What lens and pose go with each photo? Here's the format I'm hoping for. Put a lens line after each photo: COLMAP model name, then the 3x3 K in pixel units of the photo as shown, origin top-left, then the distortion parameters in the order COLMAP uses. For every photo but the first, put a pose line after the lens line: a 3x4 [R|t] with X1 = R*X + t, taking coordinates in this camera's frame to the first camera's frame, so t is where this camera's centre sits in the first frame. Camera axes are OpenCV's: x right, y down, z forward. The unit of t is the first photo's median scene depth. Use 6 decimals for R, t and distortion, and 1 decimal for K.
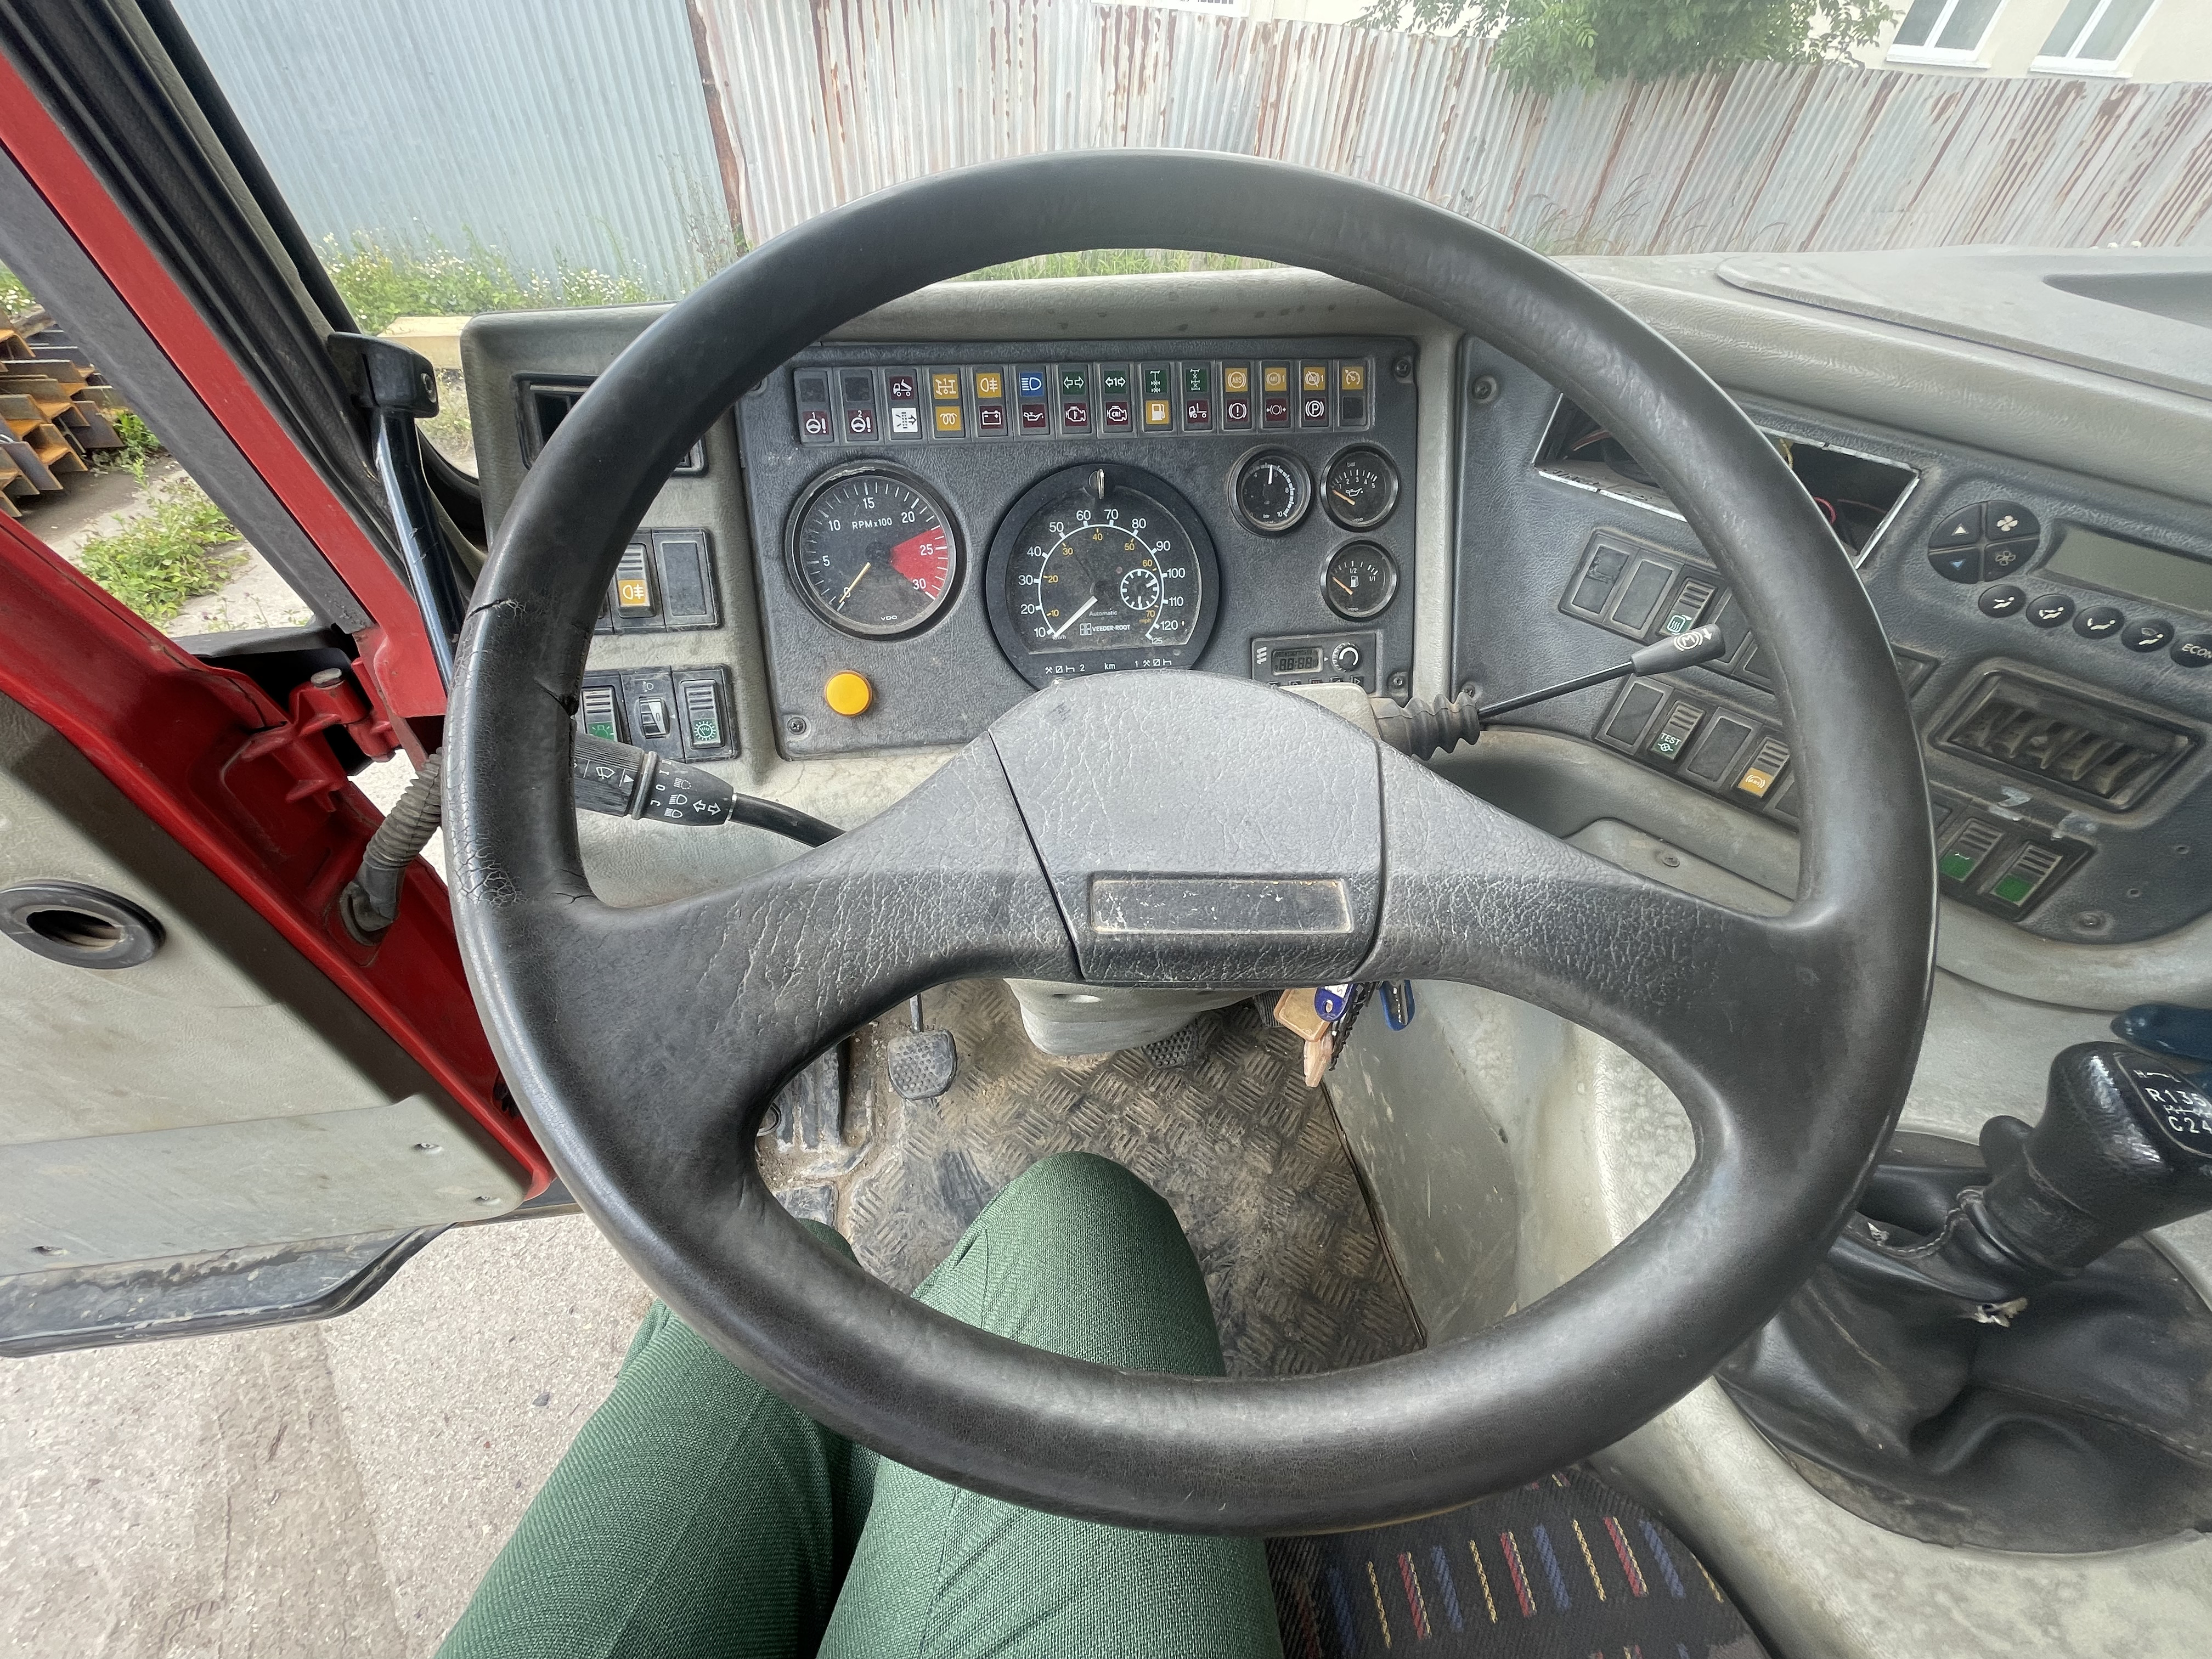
lens RADIAL K [[889.4, 0, 1099.3], [0, 889.4, 827.5], [0, 0, 1]] dist [-0.002292, -0.000780]
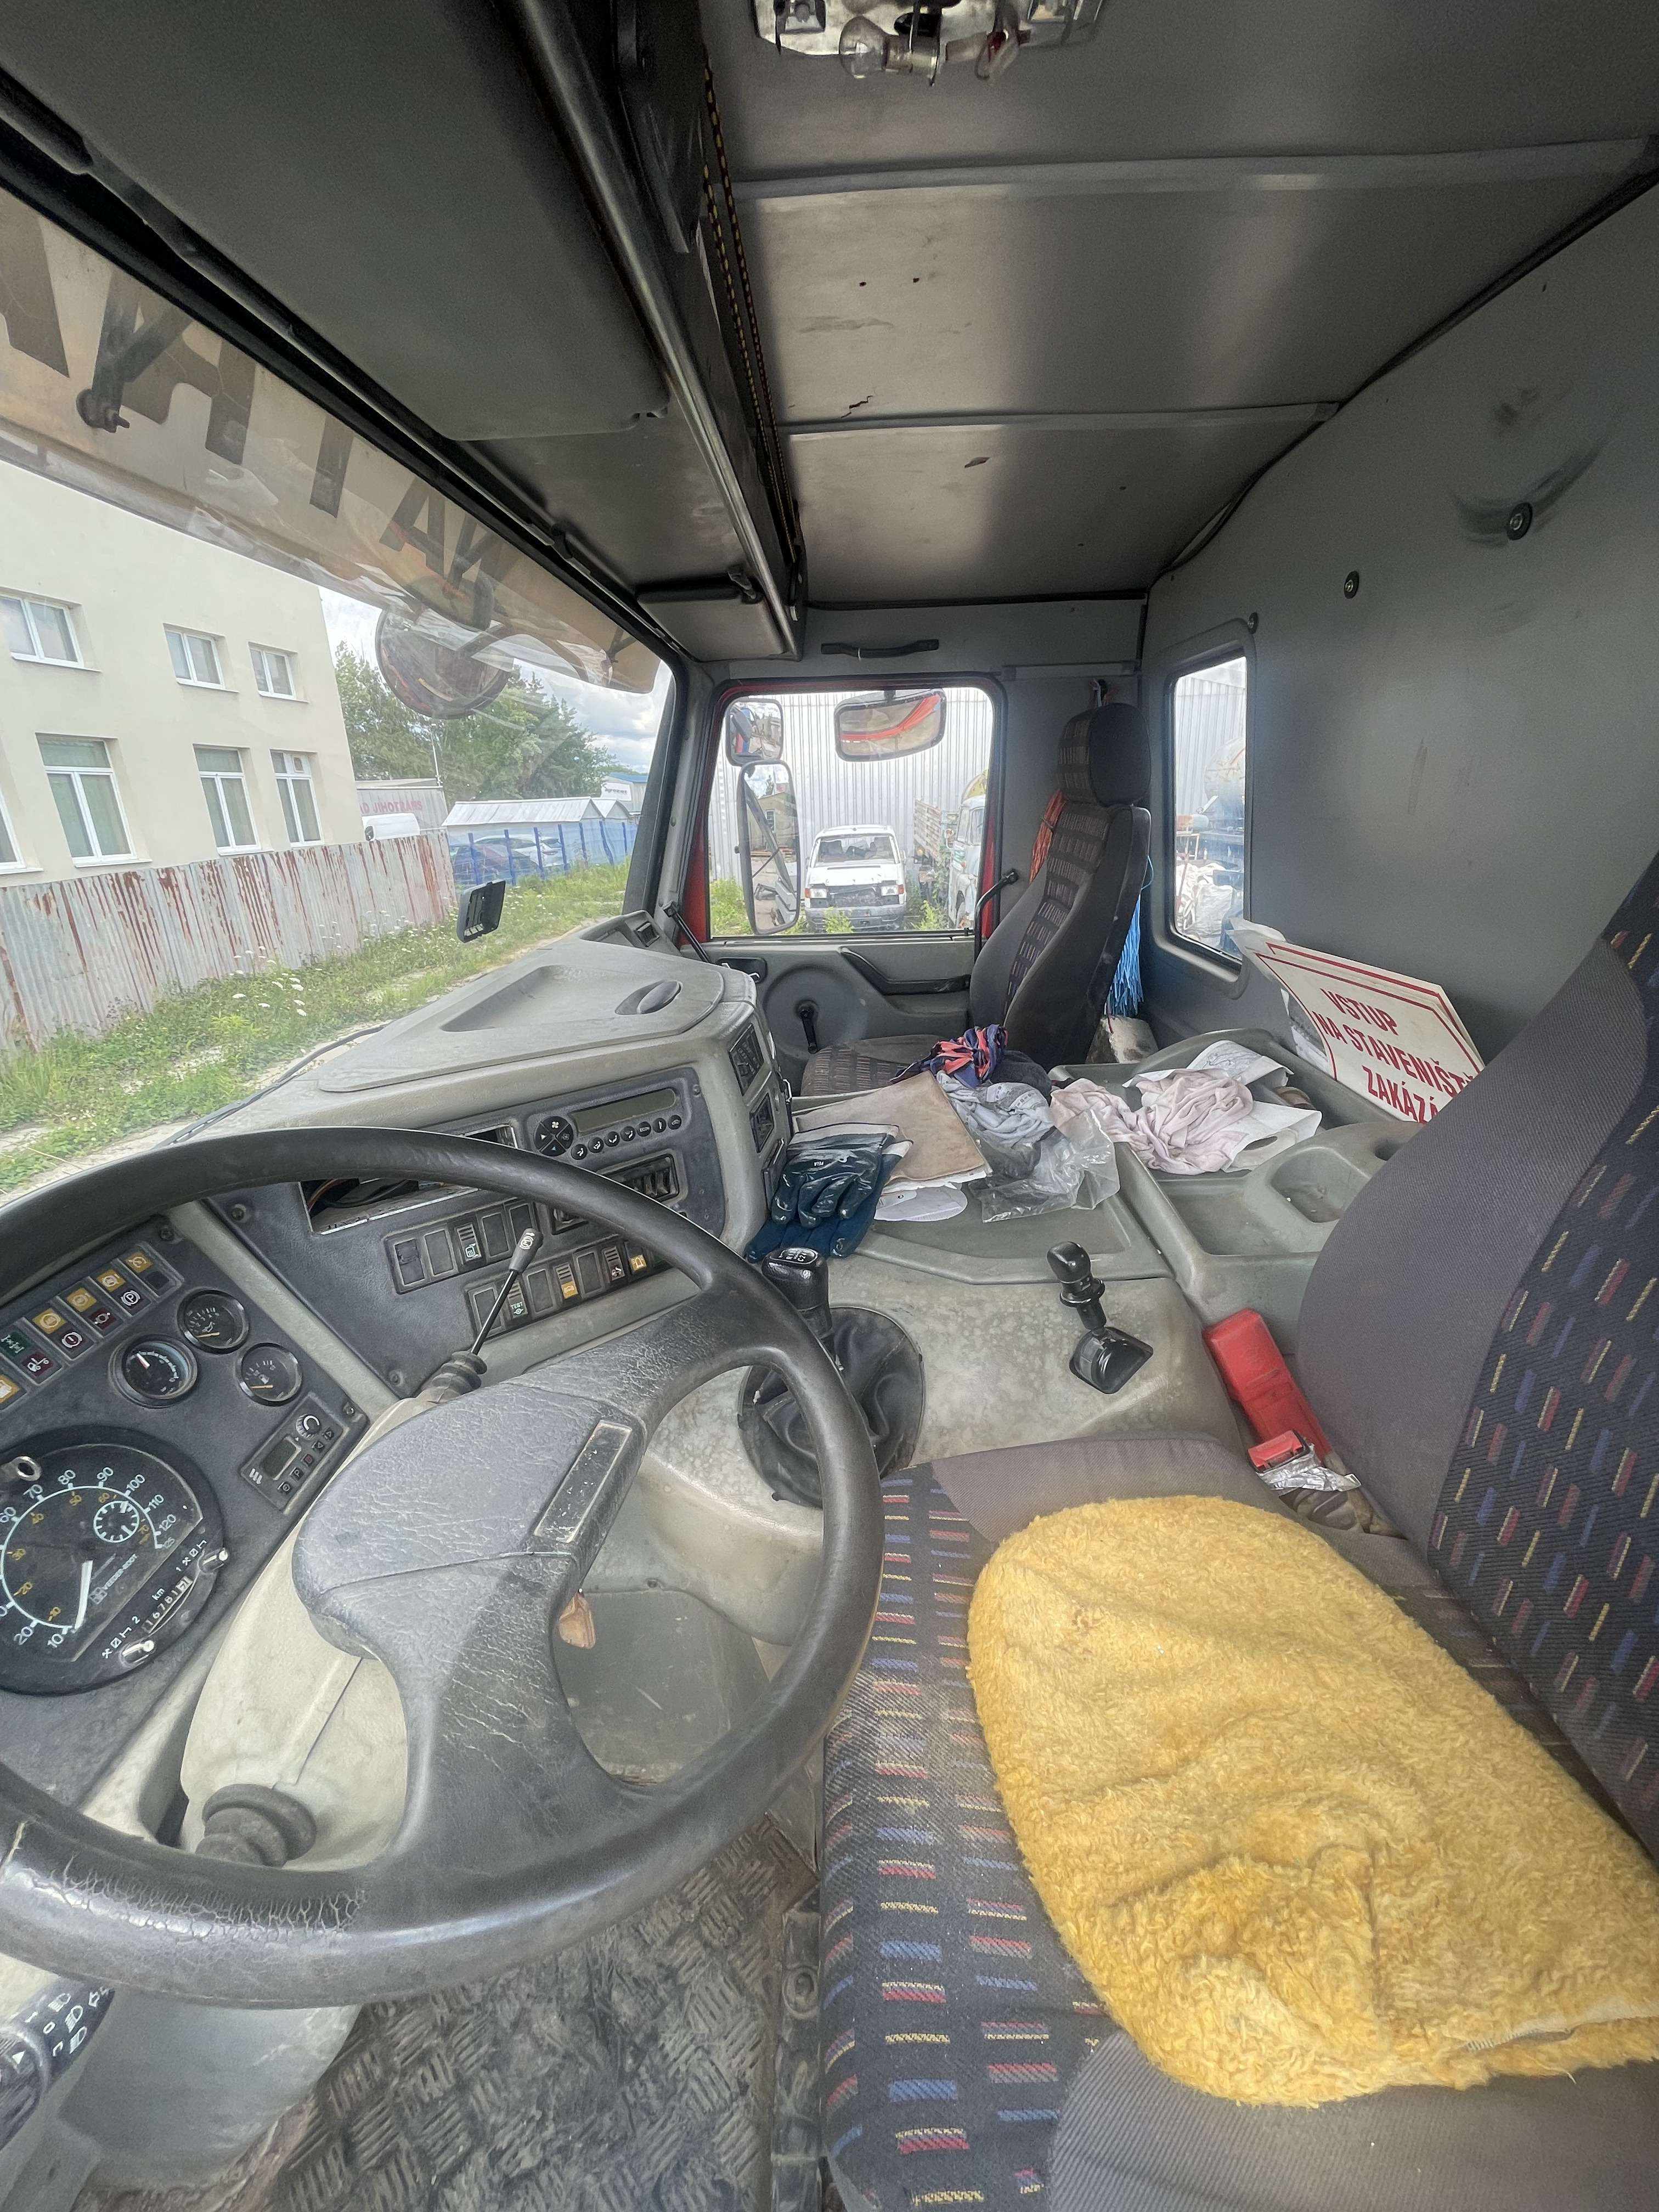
lens RADIAL K [[889.4, 0, 832.6], [0, 889.4, 1104.9], [0, 0, 1]] dist [-0.002292, -0.000780]
pose [[0.191355, -0.374118, 0.907424, -0.522331], [0.726066, 0.676054, 0.125617, -0.131033], [-0.660463, 0.634813, 0.401000, -0.199760]]
